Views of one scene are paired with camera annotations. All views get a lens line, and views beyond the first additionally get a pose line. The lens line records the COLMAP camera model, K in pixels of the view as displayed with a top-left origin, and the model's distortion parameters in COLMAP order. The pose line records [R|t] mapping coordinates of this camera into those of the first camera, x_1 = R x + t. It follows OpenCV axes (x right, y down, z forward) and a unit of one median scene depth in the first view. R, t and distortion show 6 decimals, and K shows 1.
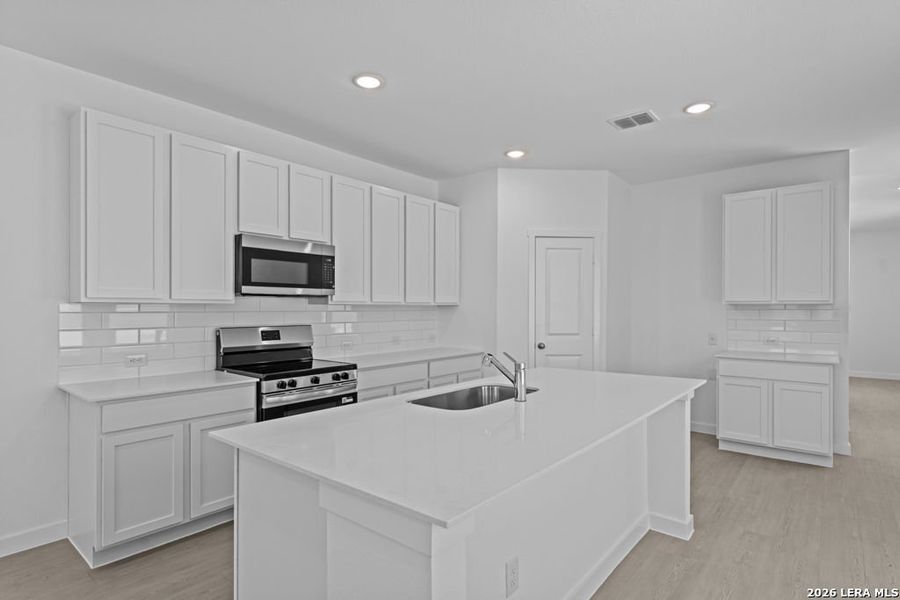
lens RADIAL K [[466.1, 0, 452.4], [0, 466.1, 305.7], [0, 0, 1]] dist [0.003780, -0.000777]
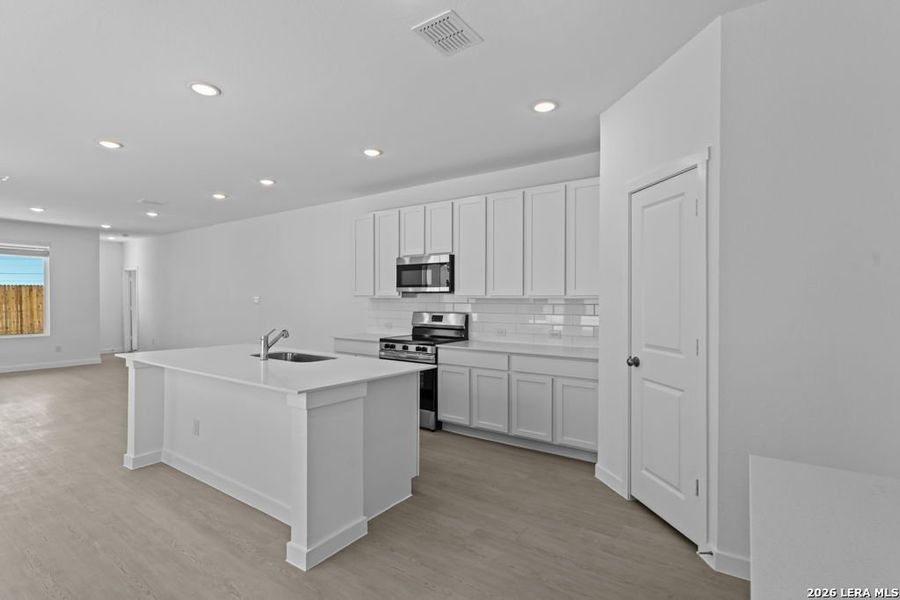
lens RADIAL K [[424.8, 0, 456.4], [0, 424.8, 299.0], [0, 0, 1]] dist [-0.031099, -0.000253]
pose [[0.090846, -0.002201, -0.995863, 0.966559], [-0.002525, 0.999994, -0.002441, 0.002830], [0.995862, 0.002736, 0.090840, 0.910046]]
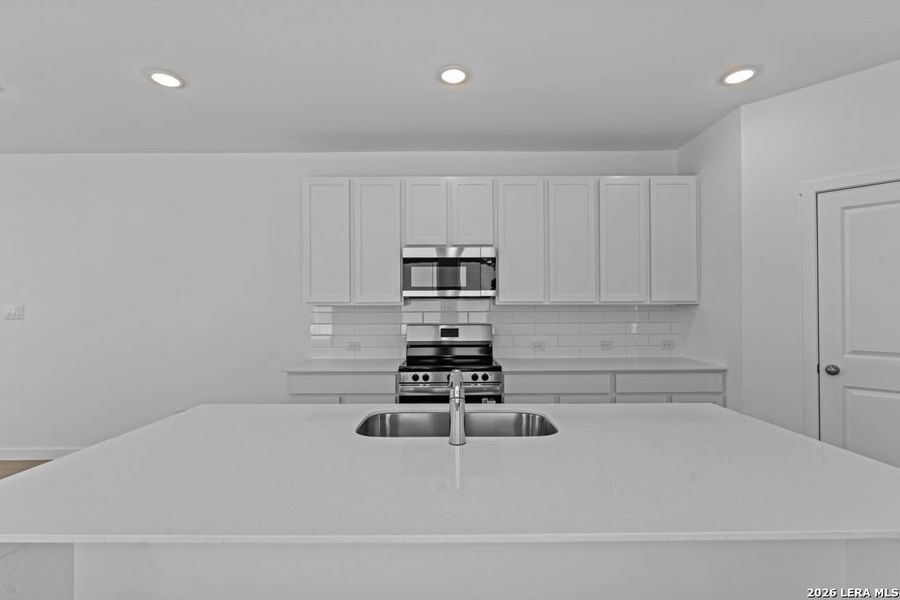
lens RADIAL K [[403.8, 0, 453.2], [0, 403.8, 304.8], [0, 0, 1]] dist [-0.005407, -0.000806]
pose [[0.640791, -0.008456, -0.767669, 0.359511], [0.006838, 0.999963, -0.005307, 0.000800], [0.767685, -0.001849, 0.640825, 0.367431]]
